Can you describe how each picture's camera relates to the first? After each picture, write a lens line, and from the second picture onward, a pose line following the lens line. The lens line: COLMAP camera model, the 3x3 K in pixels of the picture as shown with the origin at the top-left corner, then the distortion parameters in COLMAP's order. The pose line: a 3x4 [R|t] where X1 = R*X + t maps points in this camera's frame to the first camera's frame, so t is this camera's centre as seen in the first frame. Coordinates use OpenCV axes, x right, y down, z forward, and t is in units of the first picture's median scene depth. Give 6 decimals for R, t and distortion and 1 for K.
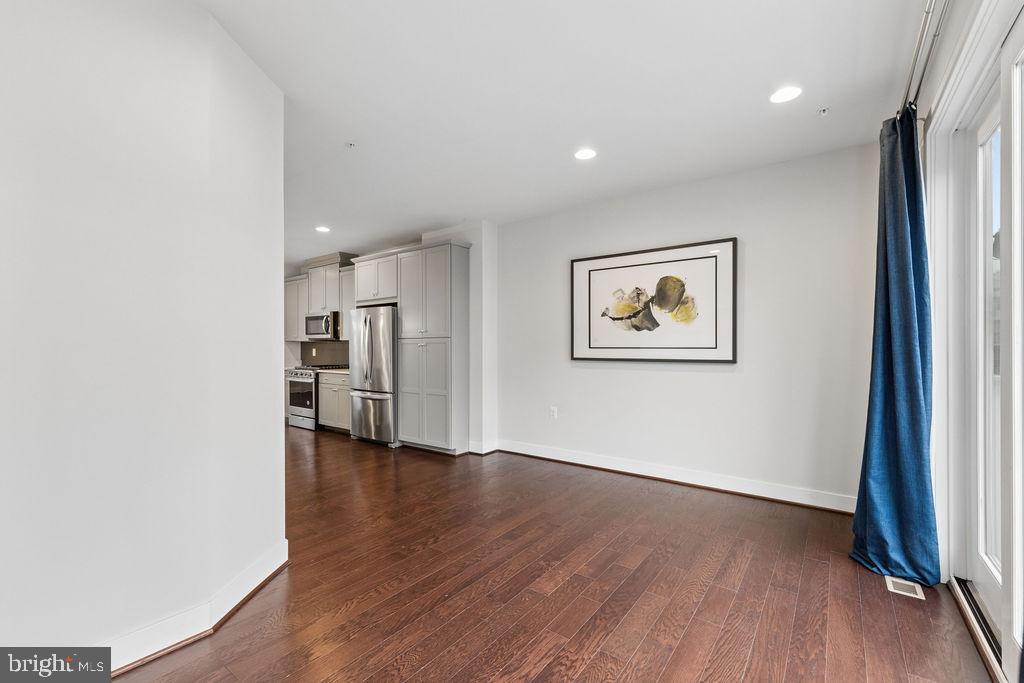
lens RADIAL K [[443.4, 0, 506.5], [0, 443.4, 345.7], [0, 0, 1]] dist [-0.002635, -0.000059]
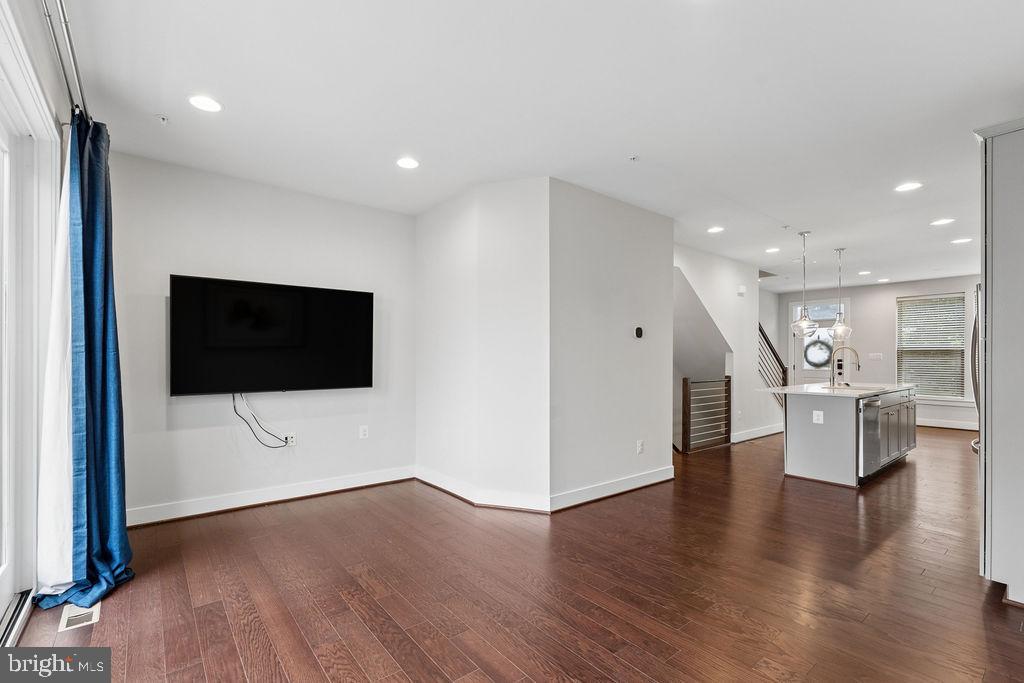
lens RADIAL K [[456.1, 0, 491.0], [0, 456.1, 358.4], [0, 0, 1]] dist [0.002633, 0.000121]
pose [[-0.274977, 0.003517, -0.961444, 0.365820], [-0.000033, 0.999993, 0.003667, 0.000145], [0.961451, 0.001040, -0.274975, 0.481061]]
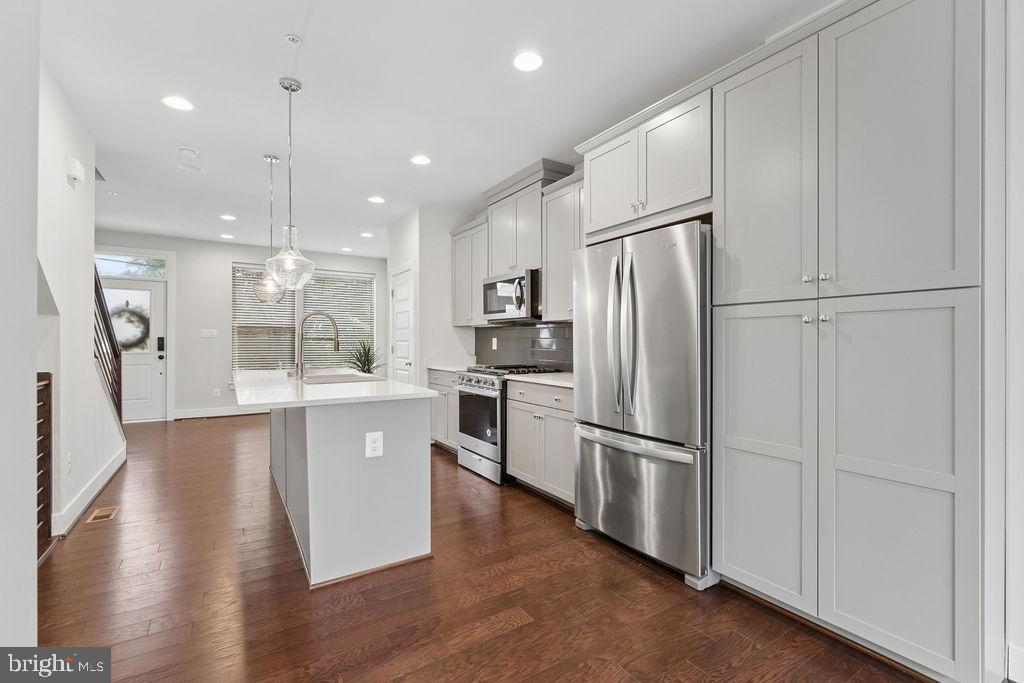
lens RADIAL K [[442.3, 0, 504.1], [0, 442.3, 341.8], [0, 0, 1]] dist [-0.001353, -0.000303]
pose [[0.936718, 0.005648, -0.350040, -0.235516], [-0.004870, 0.999983, 0.003102, 0.011909], [0.350052, -0.001201, 0.936729, 0.485597]]
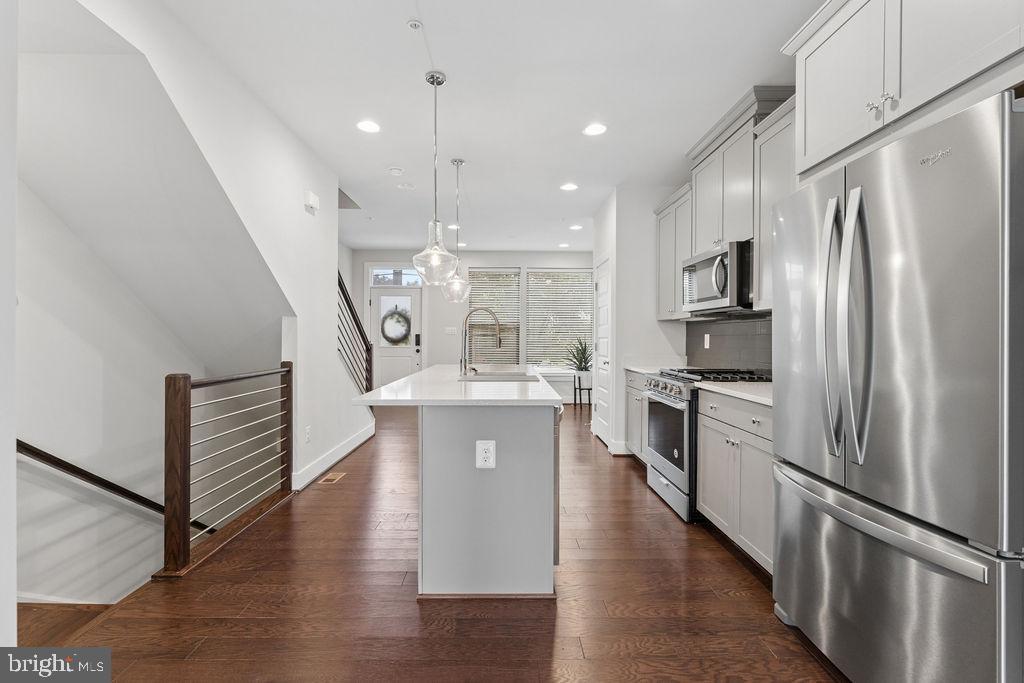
lens RADIAL K [[445.8, 0, 512.0], [0, 445.8, 341.5], [0, 0, 1]] dist [-0.000134, 0.000158]
pose [[0.616107, 0.013050, -0.787554, -0.198916], [-0.006012, 0.999912, 0.011866, 0.012146], [0.787639, -0.002576, 0.616131, 0.598400]]
